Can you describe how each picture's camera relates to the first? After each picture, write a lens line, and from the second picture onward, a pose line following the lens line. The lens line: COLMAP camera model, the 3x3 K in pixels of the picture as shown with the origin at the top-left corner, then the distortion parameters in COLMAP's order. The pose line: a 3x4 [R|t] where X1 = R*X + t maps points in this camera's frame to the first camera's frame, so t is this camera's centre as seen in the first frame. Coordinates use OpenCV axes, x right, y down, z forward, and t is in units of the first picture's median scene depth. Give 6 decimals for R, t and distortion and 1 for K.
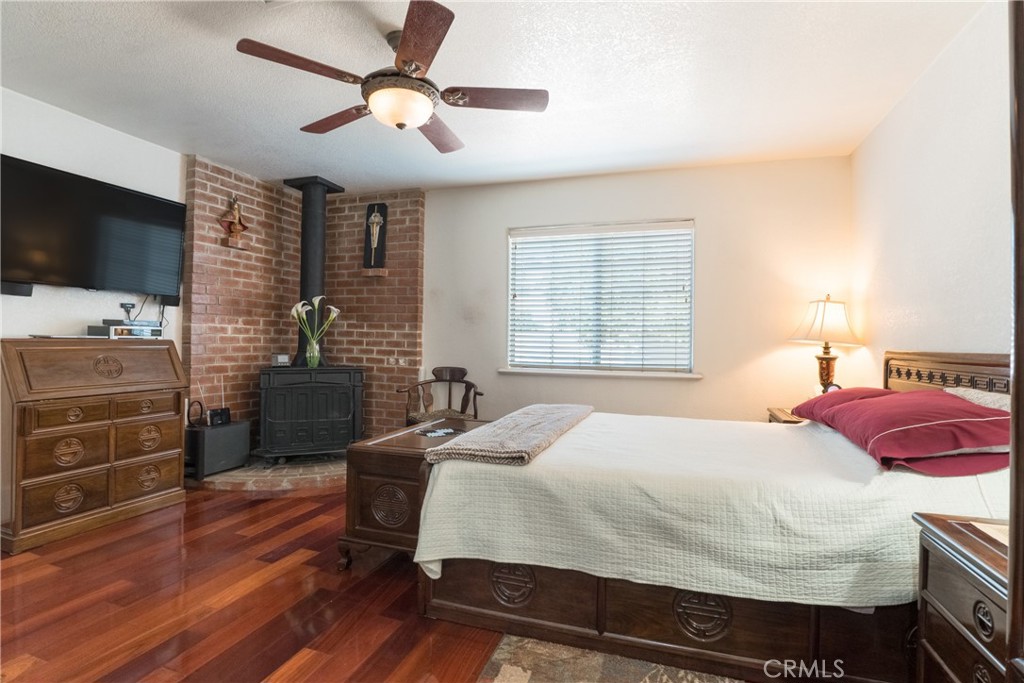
lens RADIAL K [[495.6, 0, 514.9], [0, 495.6, 344.6], [0, 0, 1]] dist [-0.032283, 0.000230]
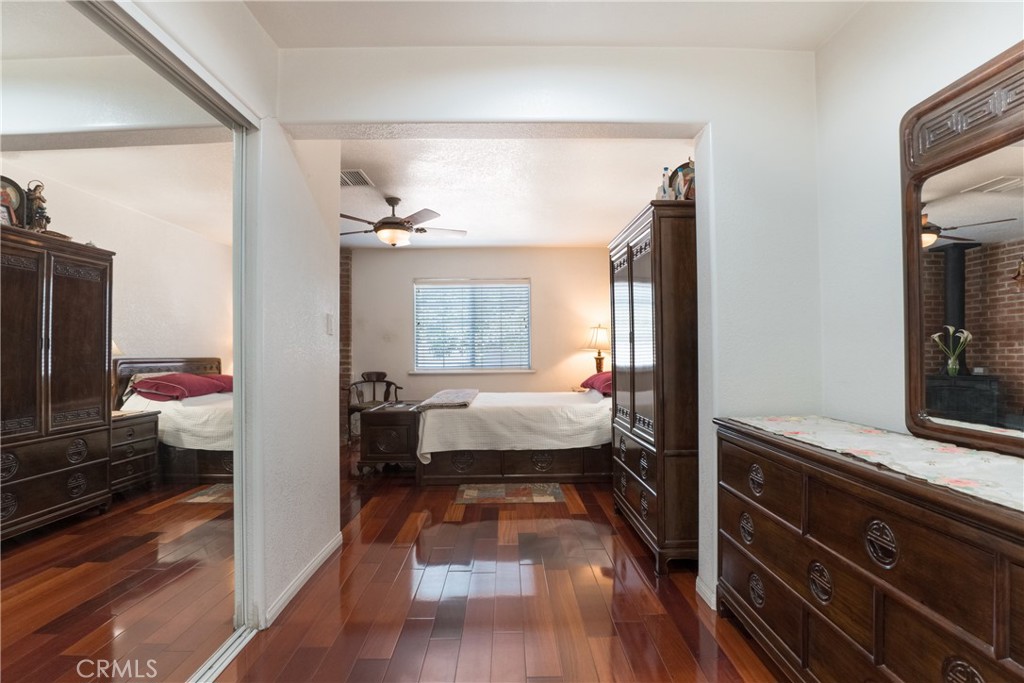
lens RADIAL K [[495.6, 0, 511.0], [0, 495.6, 344.9], [0, 0, 1]] dist [-0.032283, 0.000230]
pose [[0.946740, -0.018020, 0.321495, -0.298827], [0.024661, 0.999558, -0.016596, 0.000379], [-0.321054, 0.023640, 0.946766, -0.708557]]
